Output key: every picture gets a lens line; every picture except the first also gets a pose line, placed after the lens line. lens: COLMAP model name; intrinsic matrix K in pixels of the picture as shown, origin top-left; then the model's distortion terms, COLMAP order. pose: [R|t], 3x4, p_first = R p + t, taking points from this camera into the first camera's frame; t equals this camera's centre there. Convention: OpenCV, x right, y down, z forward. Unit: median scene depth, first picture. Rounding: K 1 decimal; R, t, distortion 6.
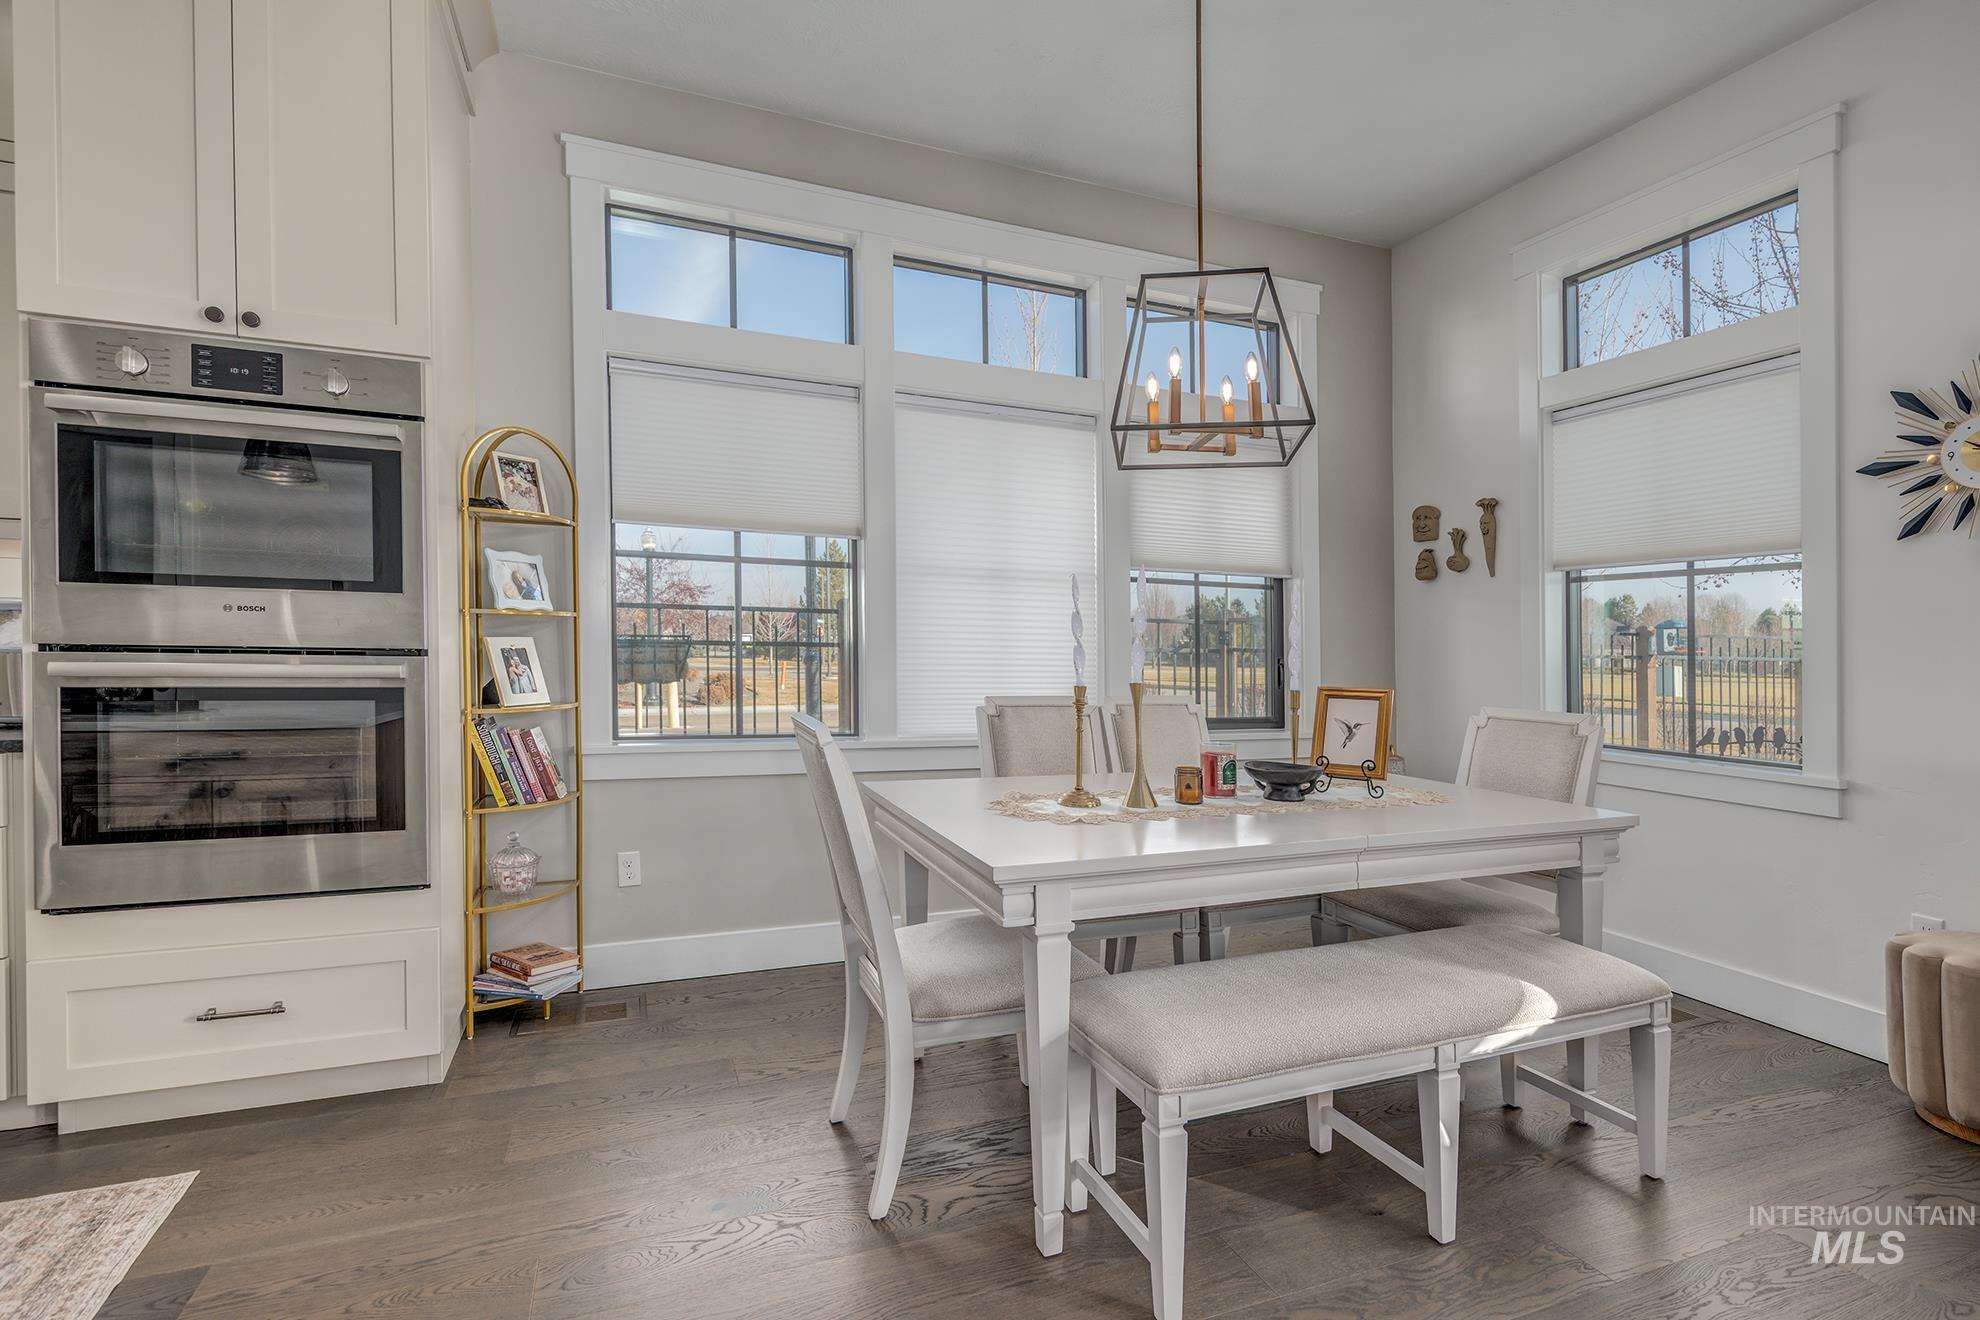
lens RADIAL K [[911.5, 0, 1003.6], [0, 911.5, 658.3], [0, 0, 1]] dist [-0.000451, -0.000246]
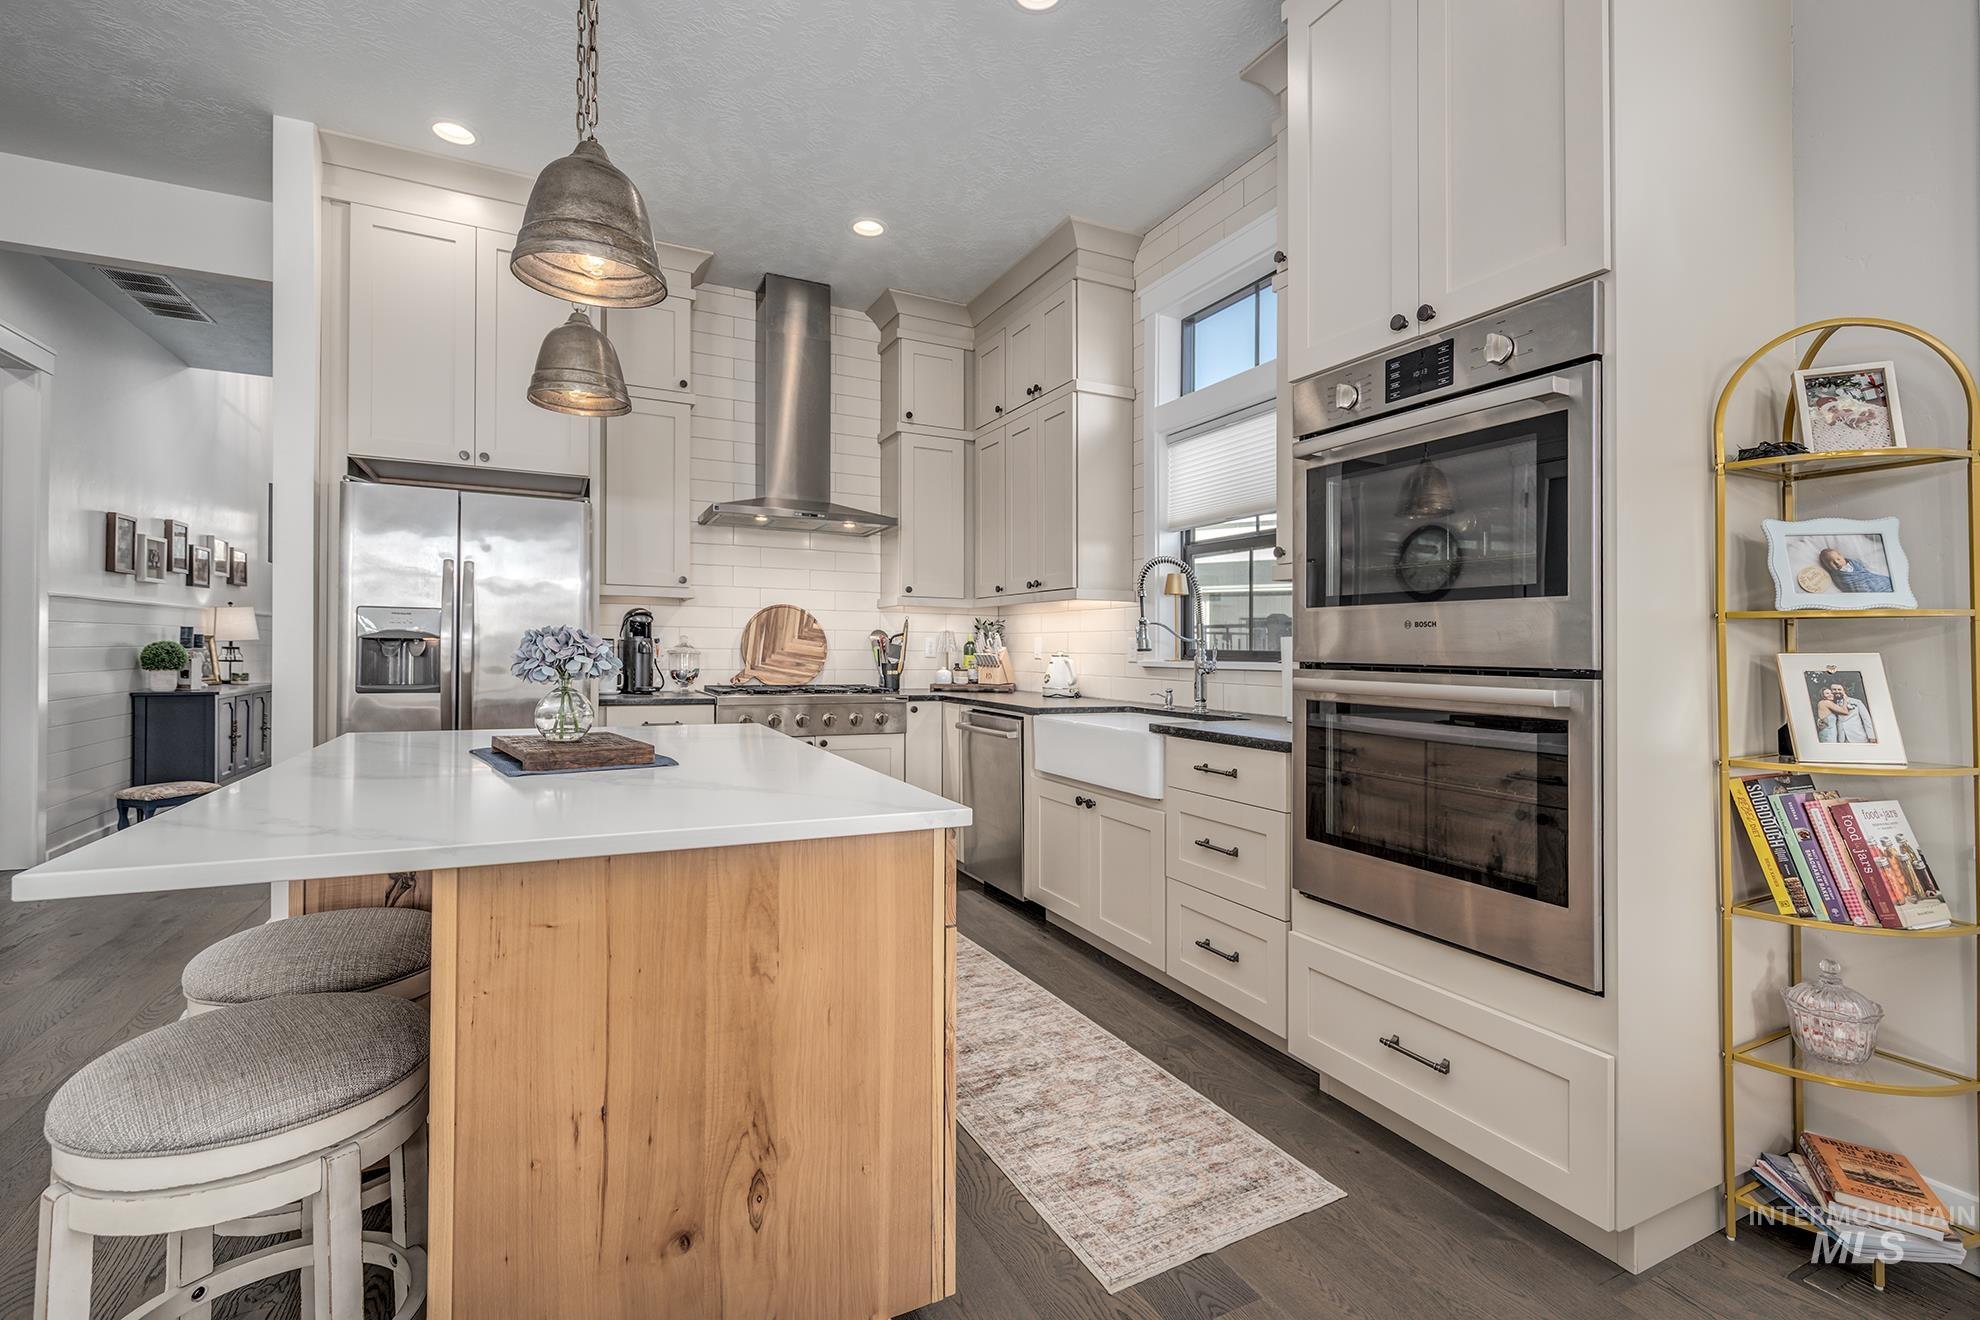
lens RADIAL K [[883.2, 0, 1003.4], [0, 883.2, 670.8], [0, 0, 1]] dist [-0.001069, -0.000475]
pose [[0.083383, 0.005794, -0.996501, 0.028251], [-0.021595, 0.999759, 0.004006, -0.001351], [0.996284, 0.021185, 0.083488, 0.390568]]
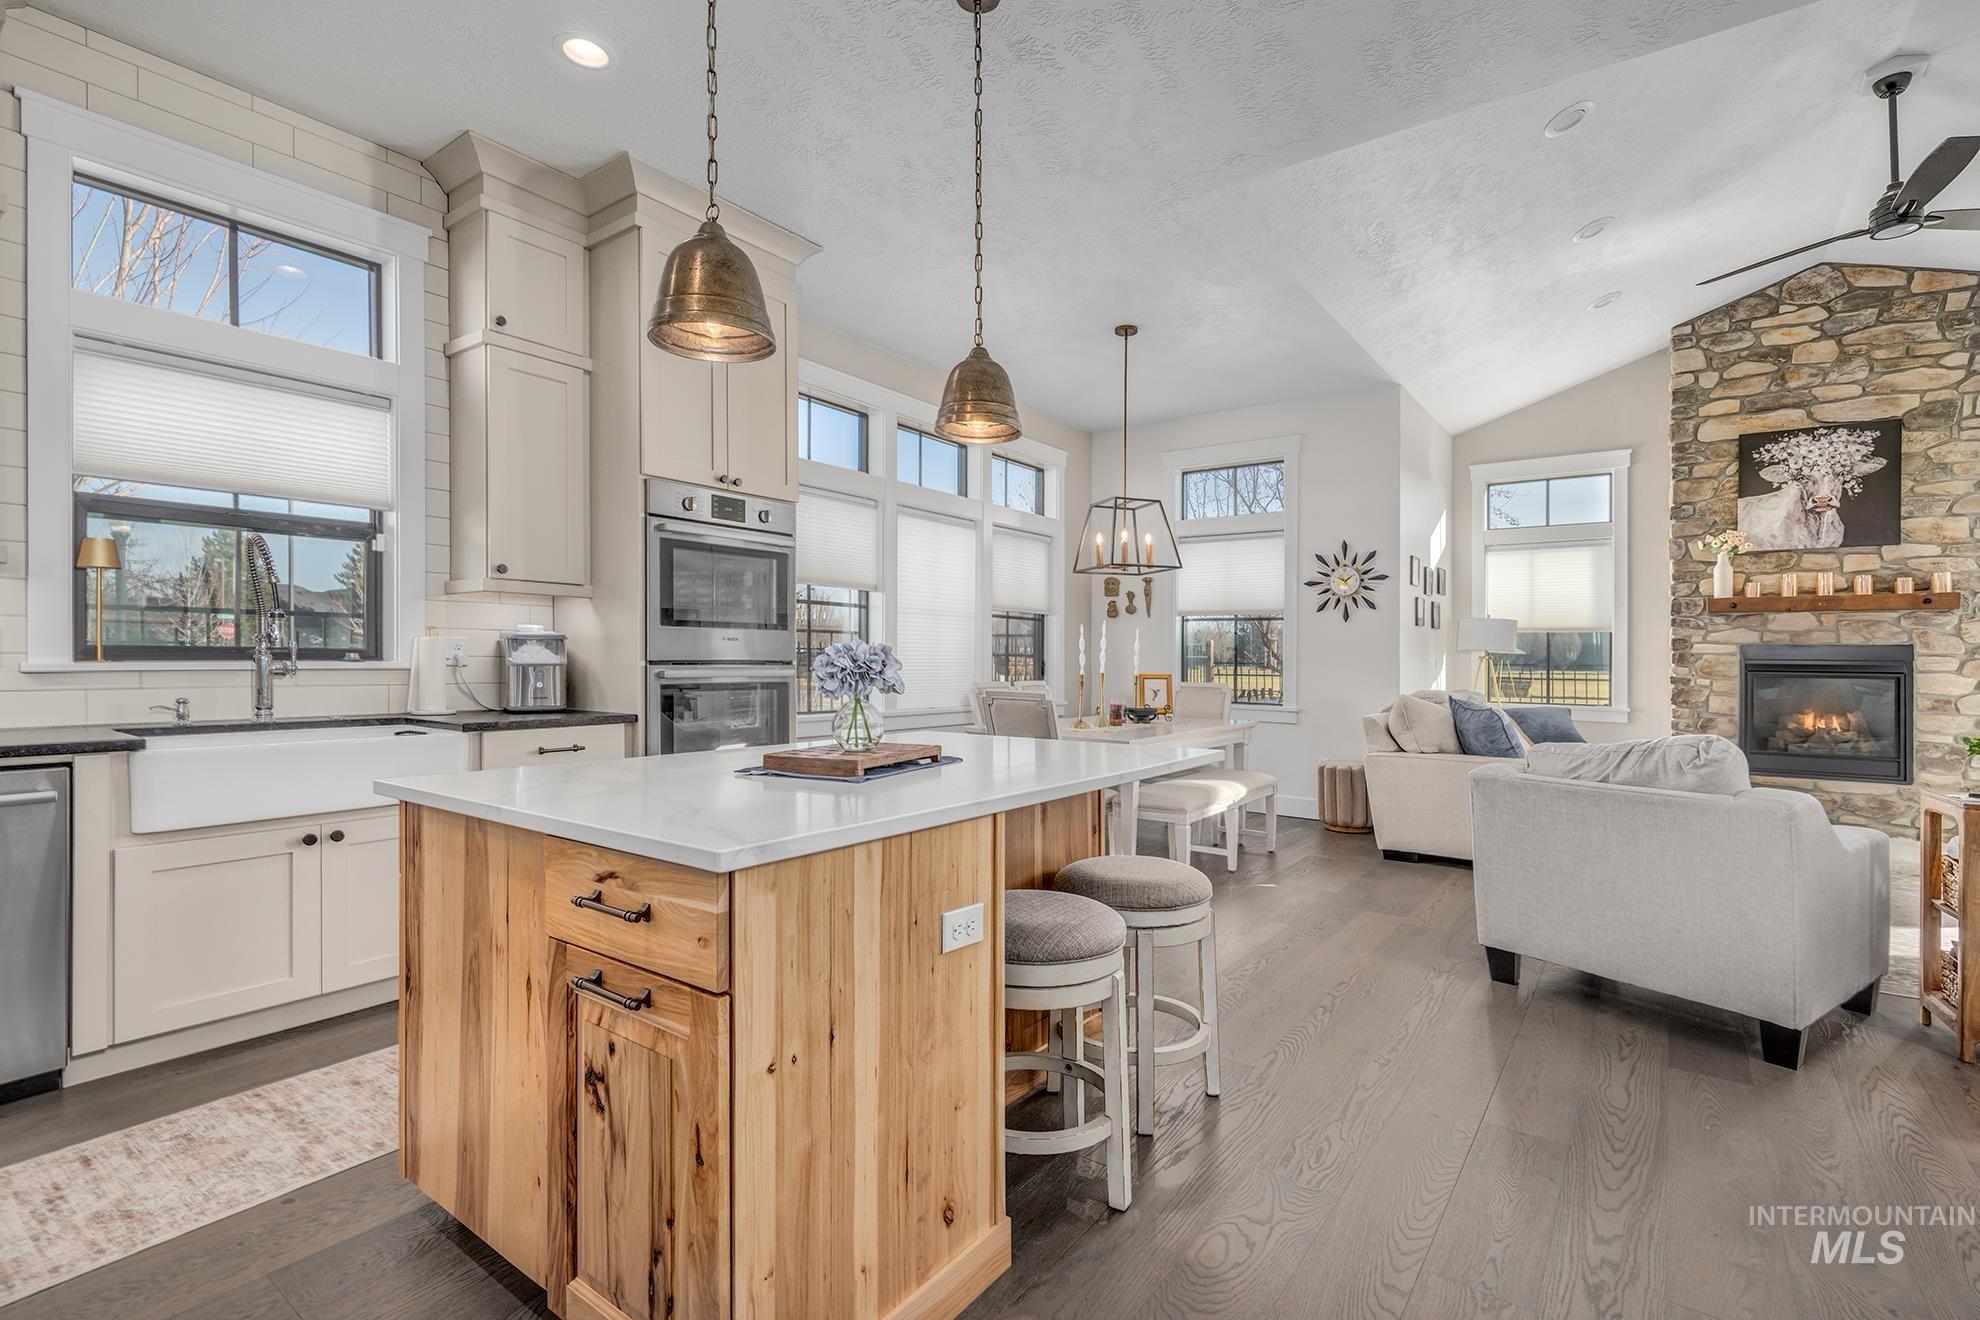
lens RADIAL K [[883.2, 0, 1003.4], [0, 883.2, 670.8], [0, 0, 1]] dist [-0.001069, -0.000475]
pose [[0.849893, -0.018014, 0.526648, -1.018866], [0.013295, 0.999830, 0.012744, -0.006723], [-0.526788, -0.003830, 0.849988, -0.613407]]
